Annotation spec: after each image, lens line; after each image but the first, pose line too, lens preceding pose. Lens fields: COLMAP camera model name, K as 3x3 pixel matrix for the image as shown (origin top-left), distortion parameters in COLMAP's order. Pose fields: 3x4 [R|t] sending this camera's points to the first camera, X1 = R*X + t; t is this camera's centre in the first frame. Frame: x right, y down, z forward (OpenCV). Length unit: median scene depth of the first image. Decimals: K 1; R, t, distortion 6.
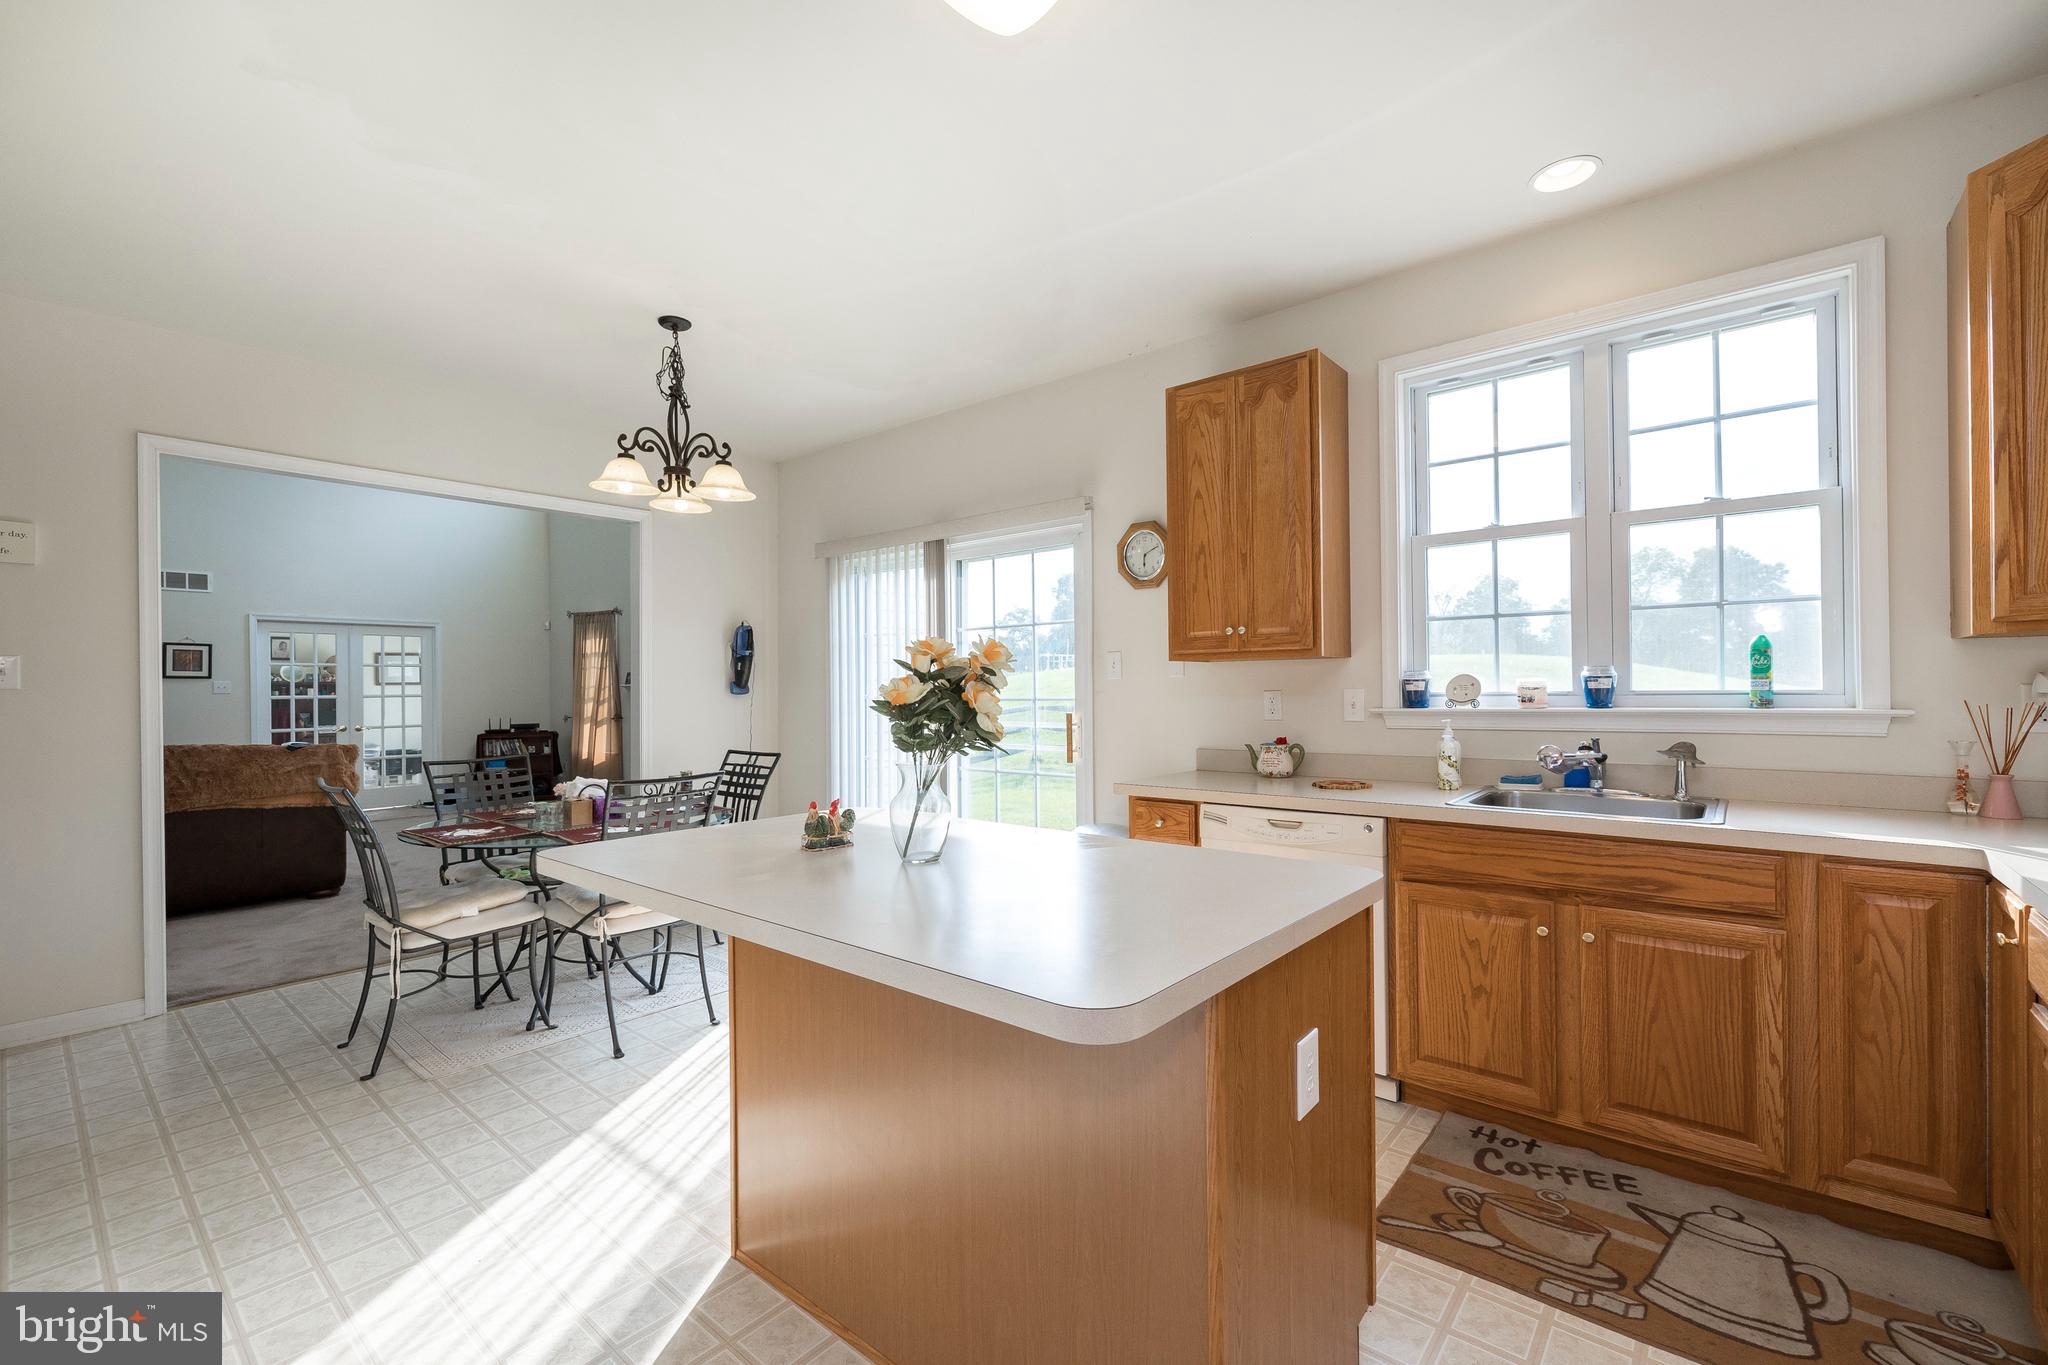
lens RADIAL K [[866.7, 0, 1028.0], [0, 866.7, 686.5], [0, 0, 1]] dist [0.001073, 0.000153]
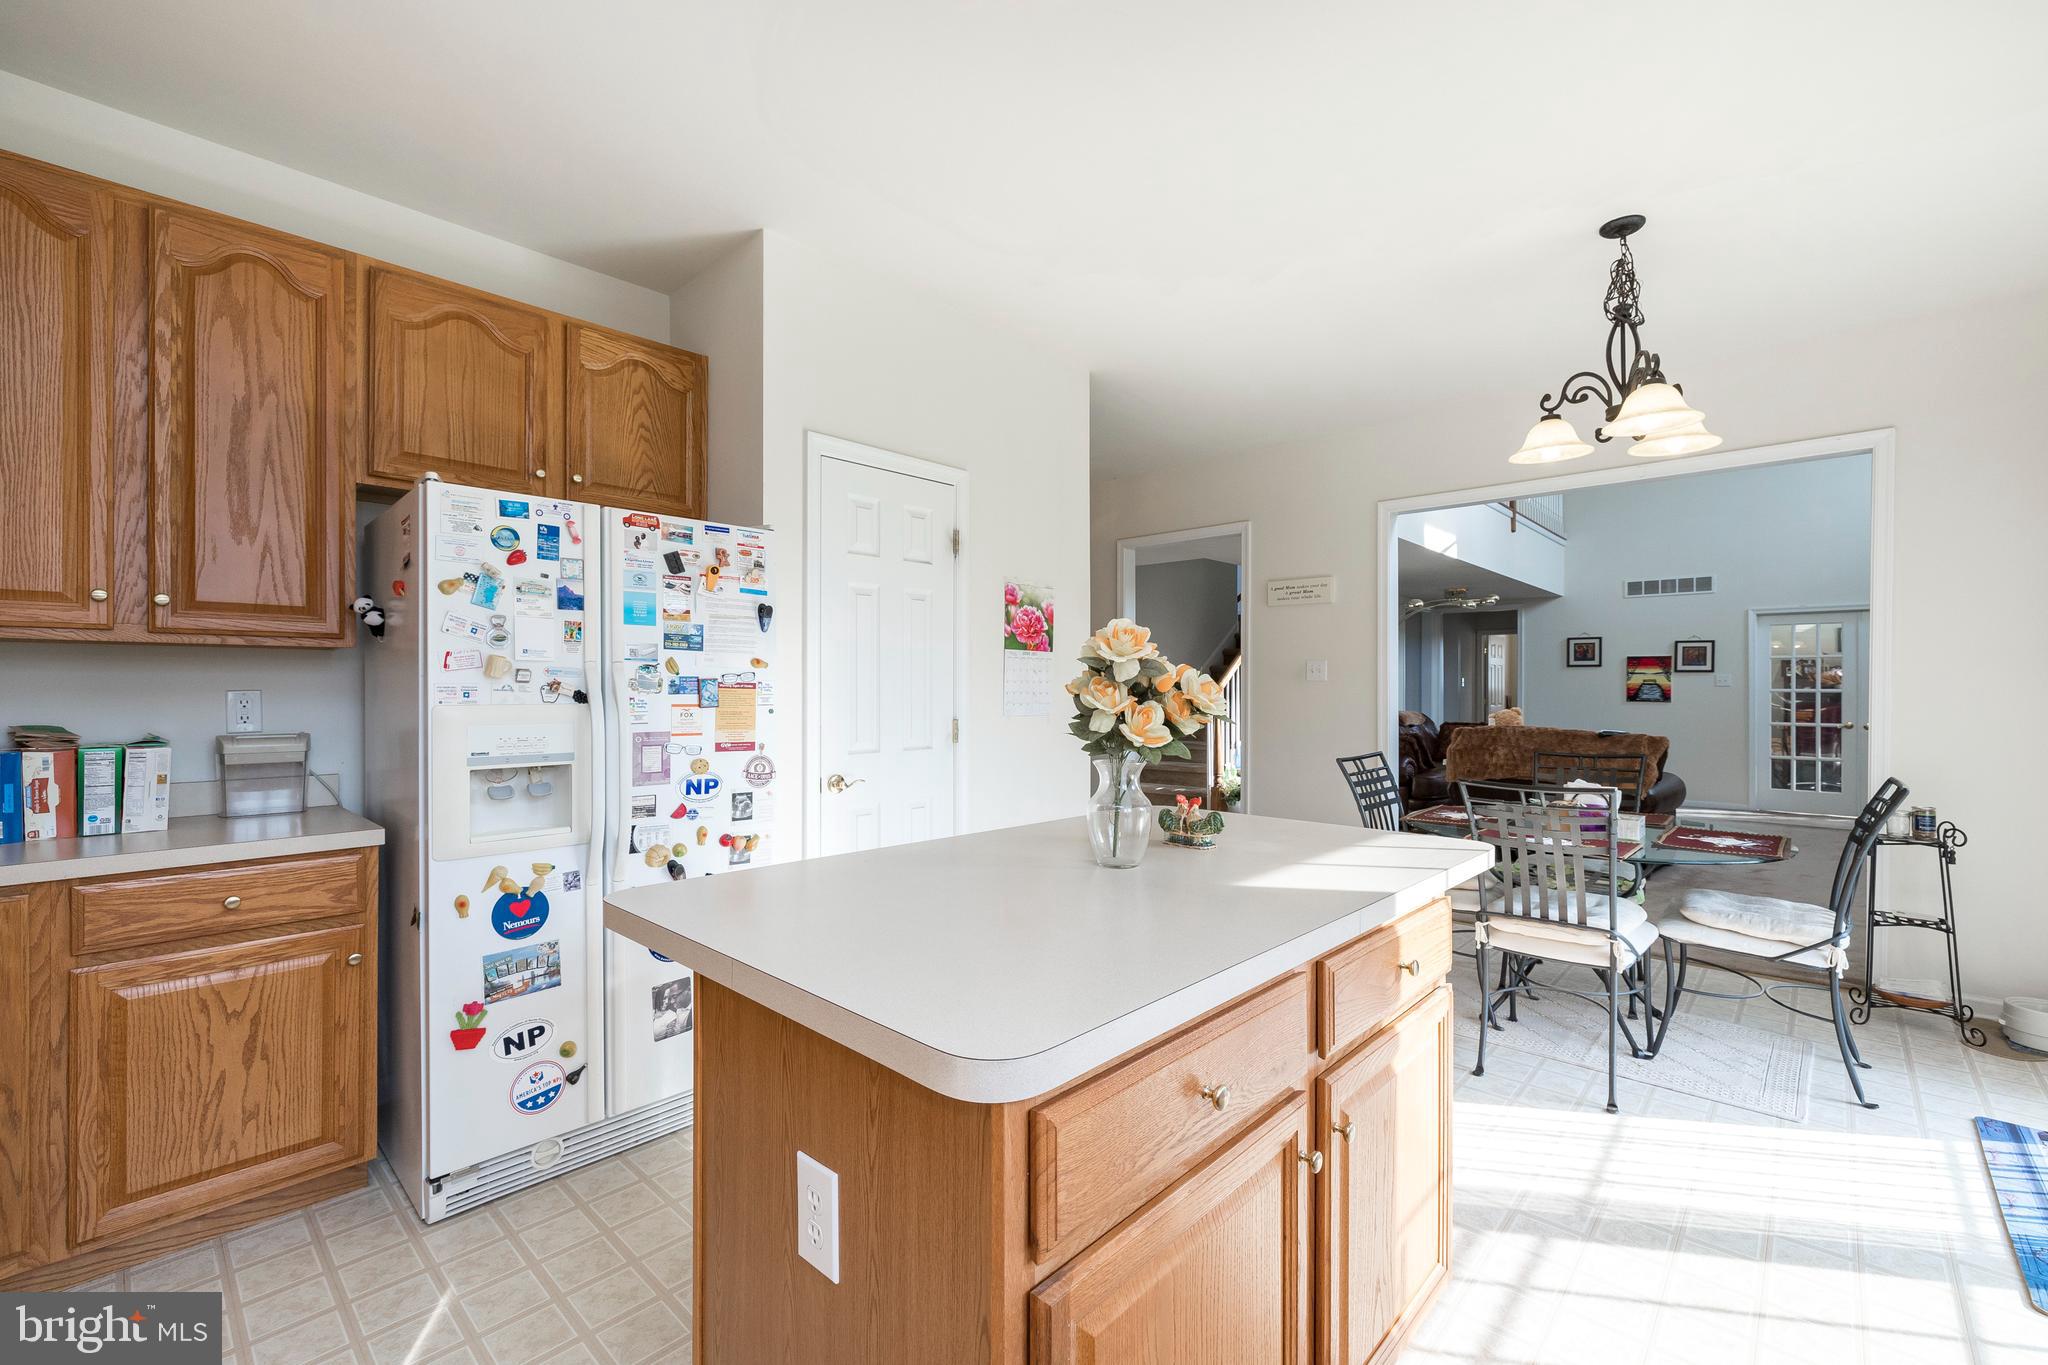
lens RADIAL K [[857.1, 0, 1027.5], [0, 857.1, 690.1], [0, 0, 1]] dist [0.002584, 0.000183]
pose [[-0.049986, 0.011500, -0.998684, 0.460110], [0.000798, 0.999934, 0.011474, 0.000257], [0.998750, -0.000224, -0.049992, 0.541463]]
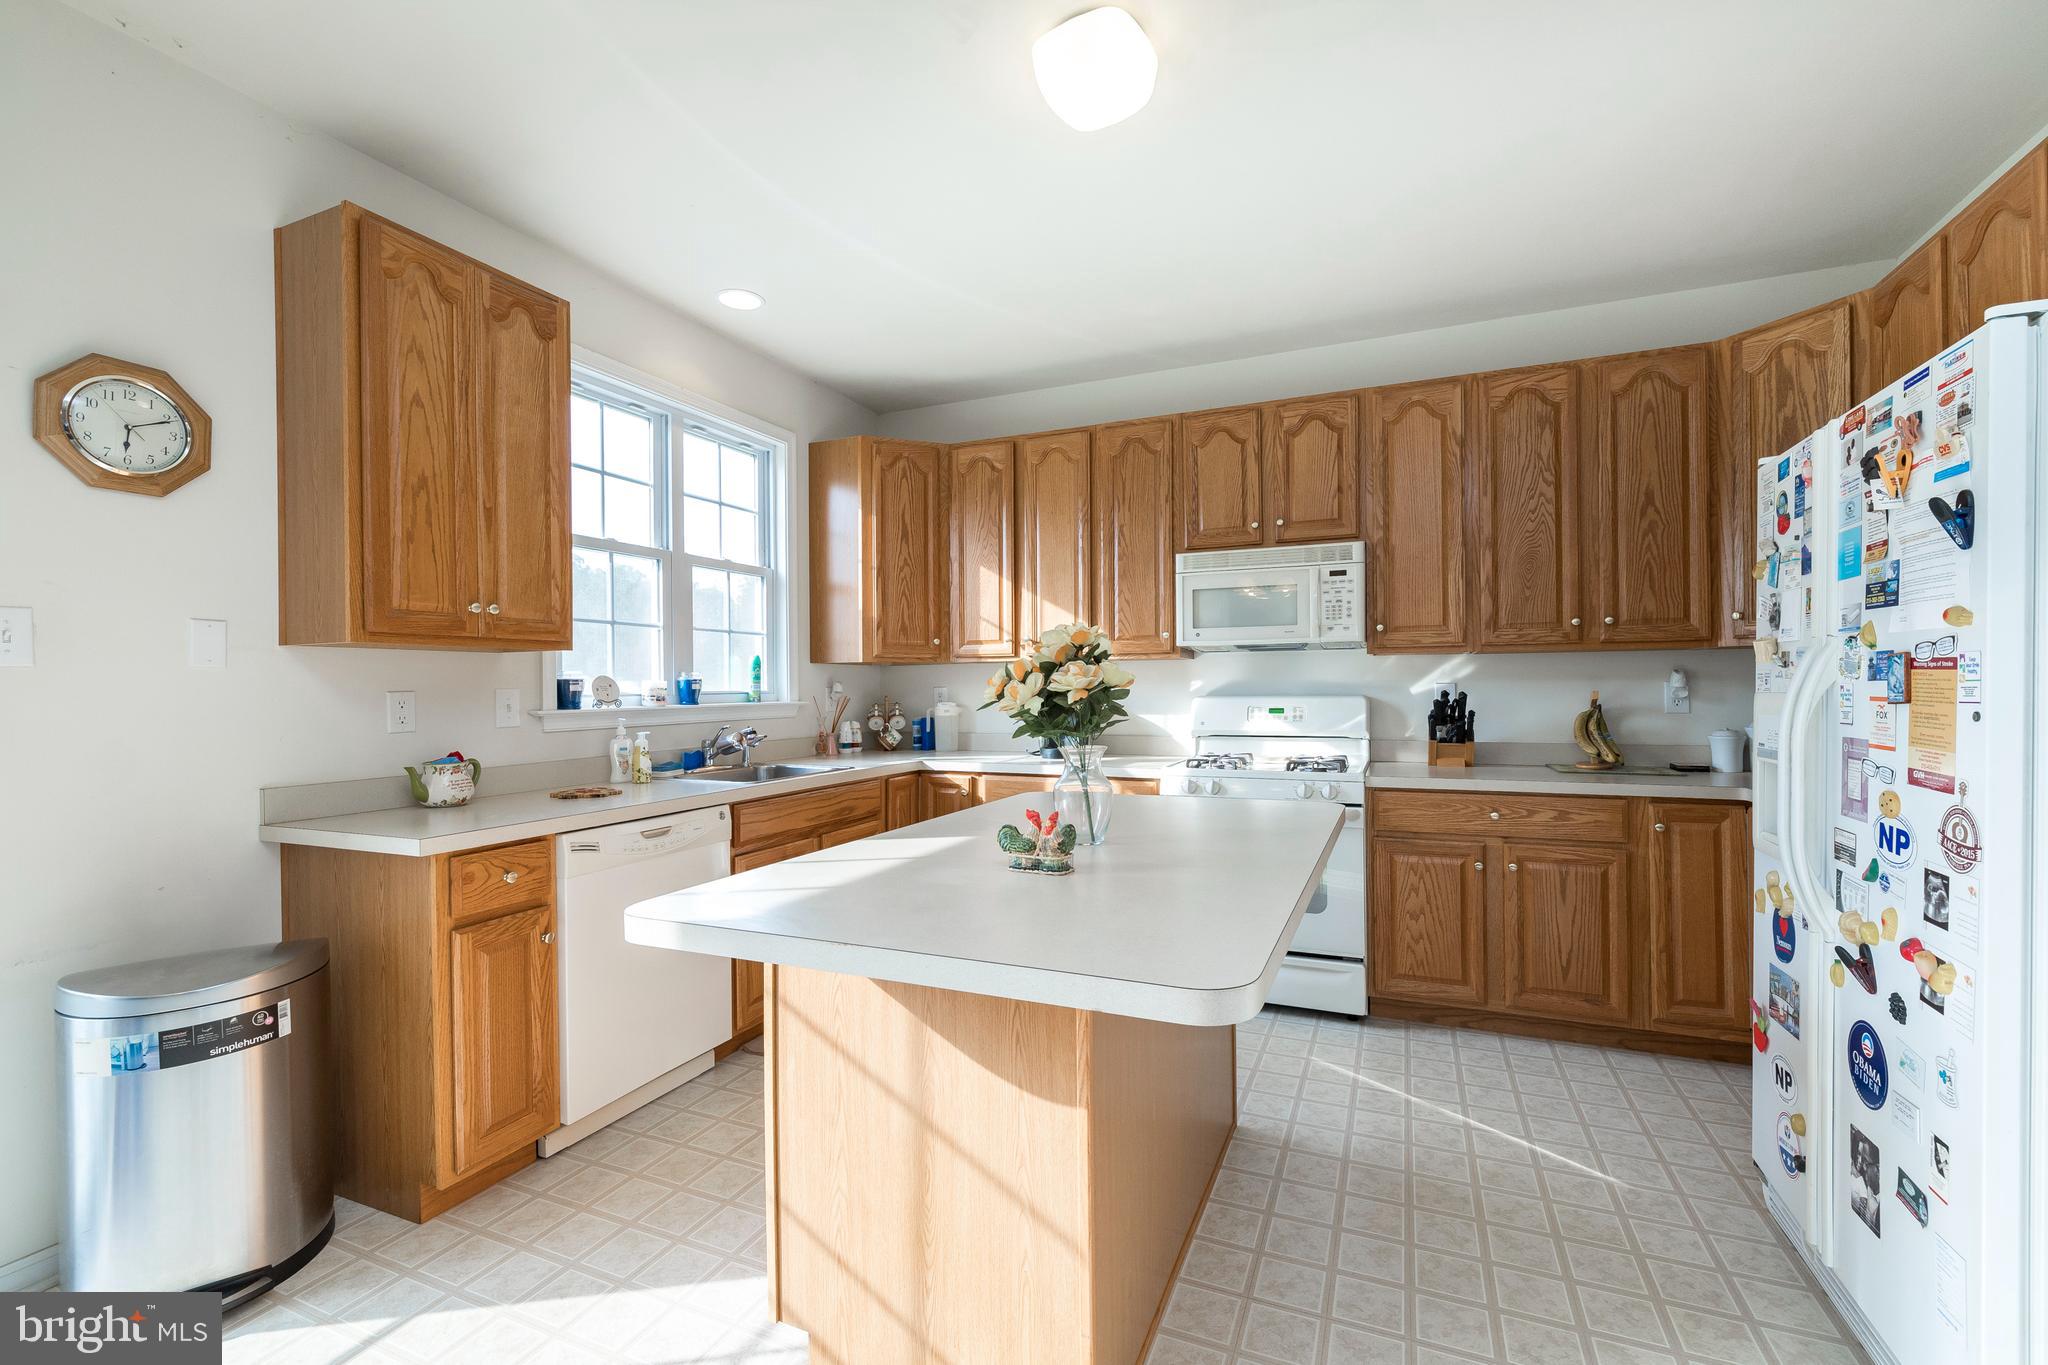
lens RADIAL K [[857.1, 0, 1027.9], [0, 857.1, 690.1], [0, 0, 1]] dist [0.002584, 0.000183]
pose [[-0.277878, 0.010497, 0.960559, -0.610171], [0.010709, 0.999912, -0.007829, 0.016496], [-0.960557, 0.008111, -0.277966, 0.770157]]
